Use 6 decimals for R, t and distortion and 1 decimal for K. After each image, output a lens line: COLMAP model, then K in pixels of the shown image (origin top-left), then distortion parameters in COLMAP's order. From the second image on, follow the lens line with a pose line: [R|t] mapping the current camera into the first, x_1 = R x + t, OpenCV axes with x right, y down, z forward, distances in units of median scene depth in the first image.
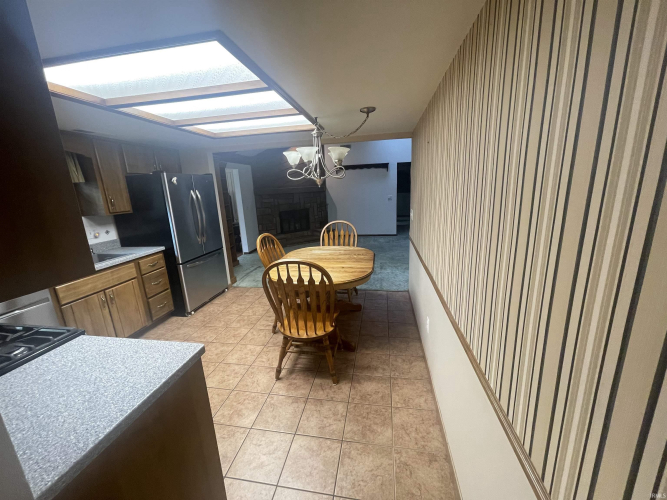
lens RADIAL K [[269.1, 0, 332.1], [0, 269.1, 250.7], [0, 0, 1]] dist [-0.000006, -0.000140]
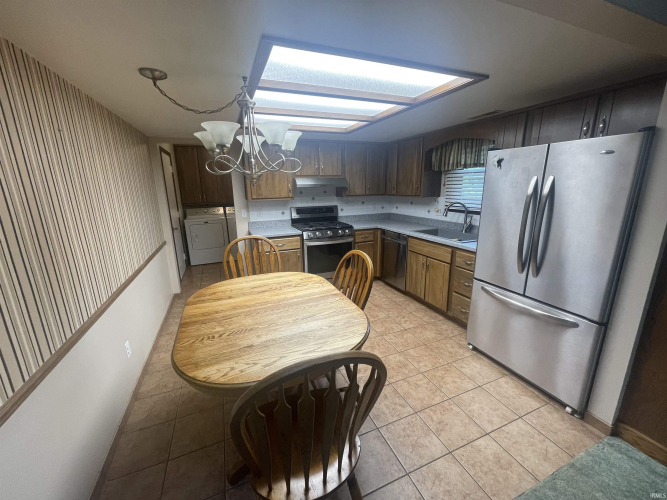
lens RADIAL K [[269.1, 0, 332.8], [0, 269.1, 248.3], [0, 0, 1]] dist [-0.000006, -0.000140]
pose [[-0.838817, 0.184440, -0.512219, 0.141927], [-0.068550, 0.897592, 0.435465, -0.361428], [0.540081, 0.400388, -0.740272, 1.493545]]
